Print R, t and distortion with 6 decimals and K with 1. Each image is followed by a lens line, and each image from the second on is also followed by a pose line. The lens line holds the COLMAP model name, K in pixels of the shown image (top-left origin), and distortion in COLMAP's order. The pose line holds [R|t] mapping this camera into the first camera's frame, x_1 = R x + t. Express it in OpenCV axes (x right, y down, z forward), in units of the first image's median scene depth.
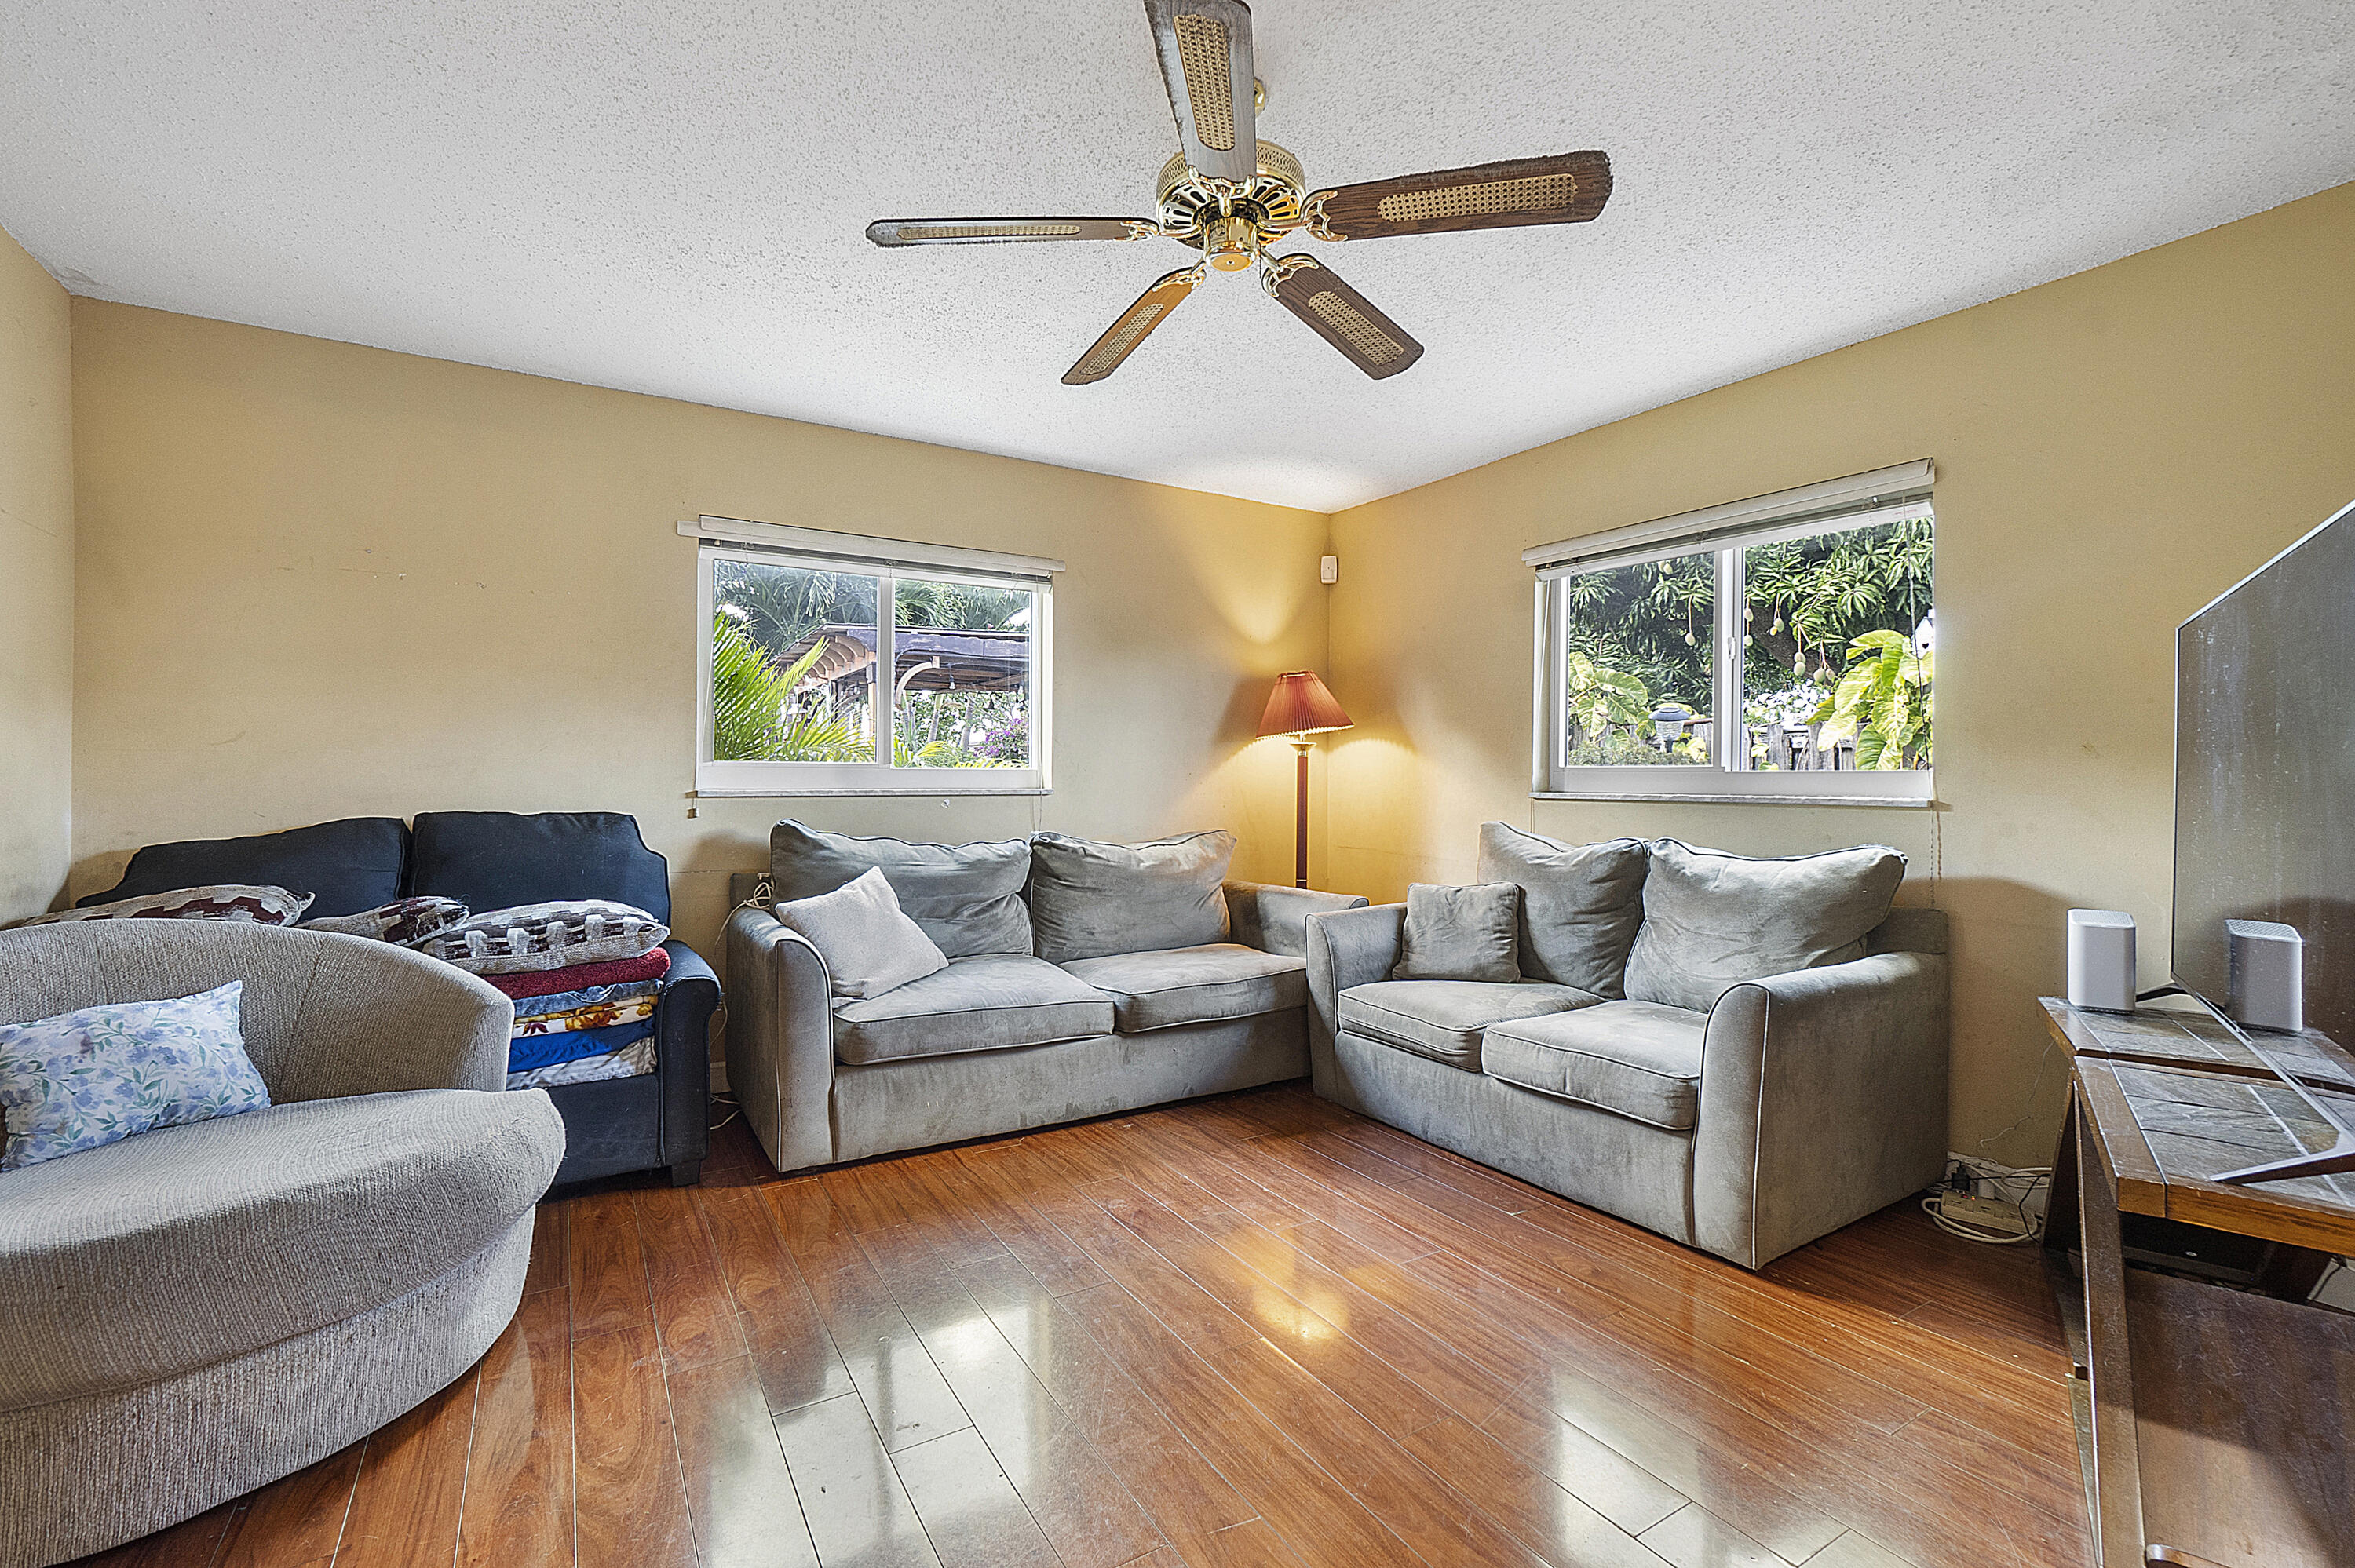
lens RADIAL K [[1016.8, 0, 1165.9], [0, 1016.8, 781.1], [0, 0, 1]] dist [-0.008416, 0.001099]
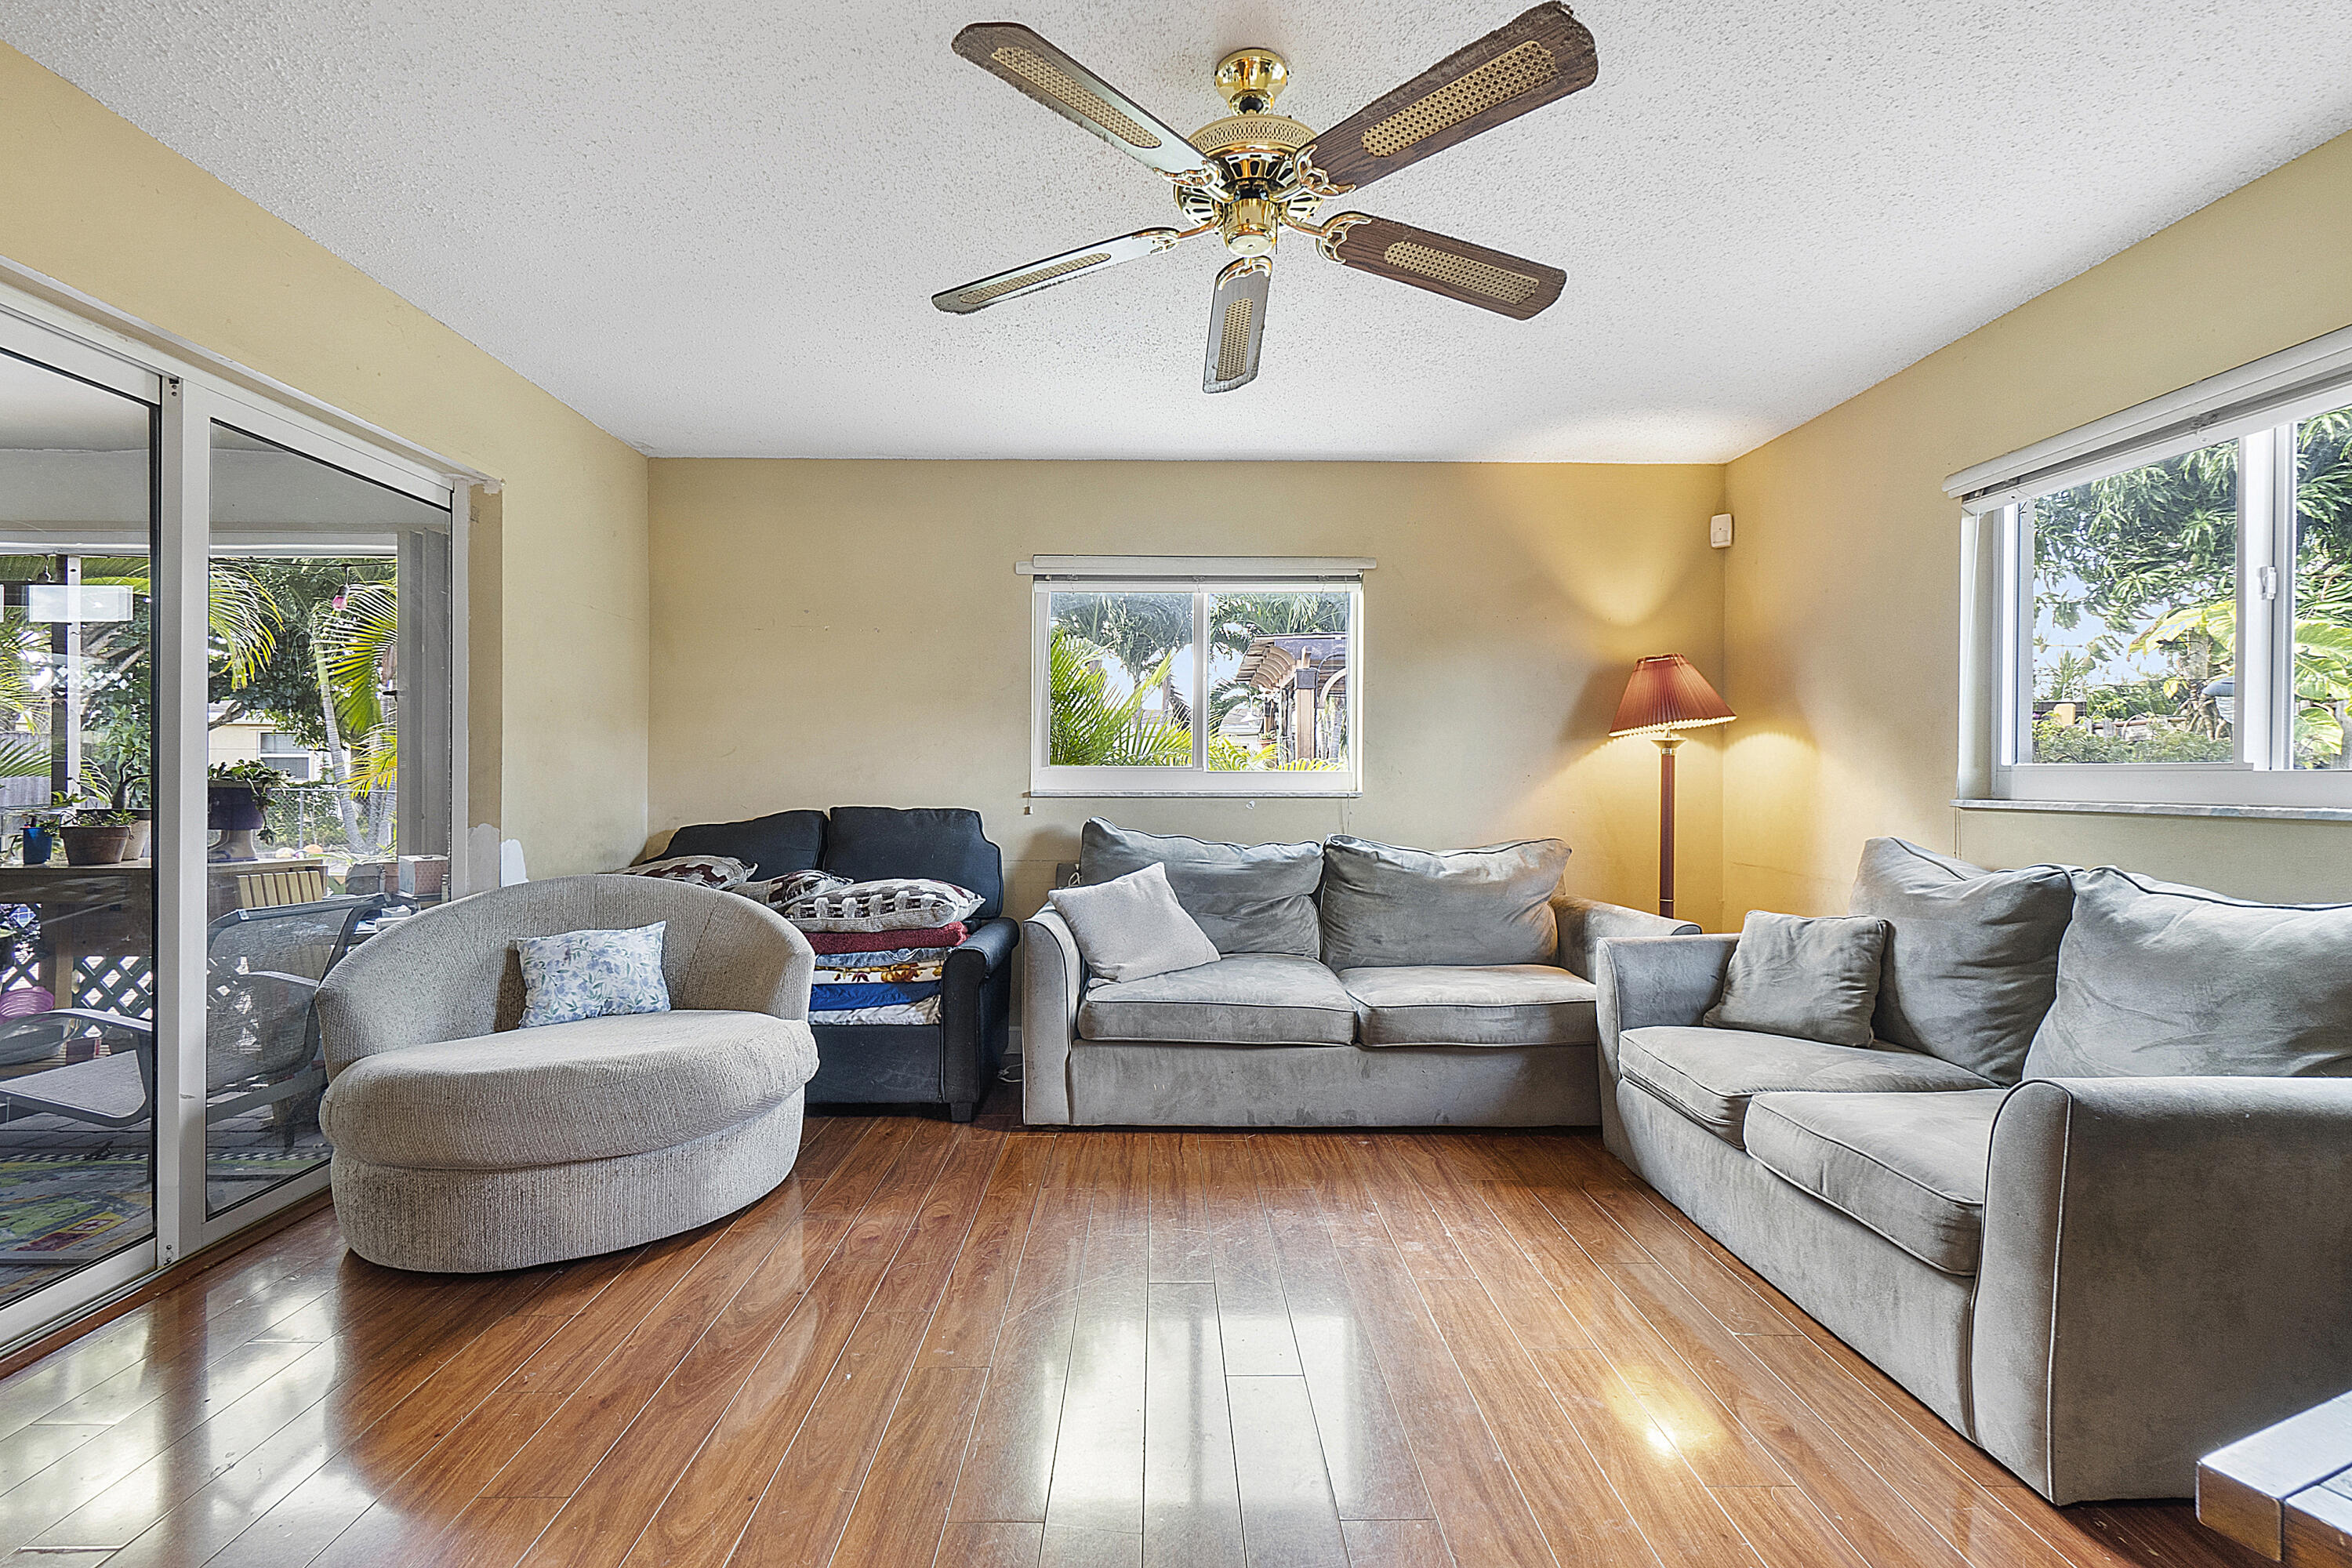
lens RADIAL K [[1015.6, 0, 1164.4], [0, 1015.6, 781.1], [0, 0, 1]] dist [-0.008416, 0.001099]
pose [[0.861083, 0.000122, -0.508464, 0.296238], [-0.001152, 0.999998, -0.001711, -0.000603], [0.508463, 0.002059, 0.861081, 0.079942]]
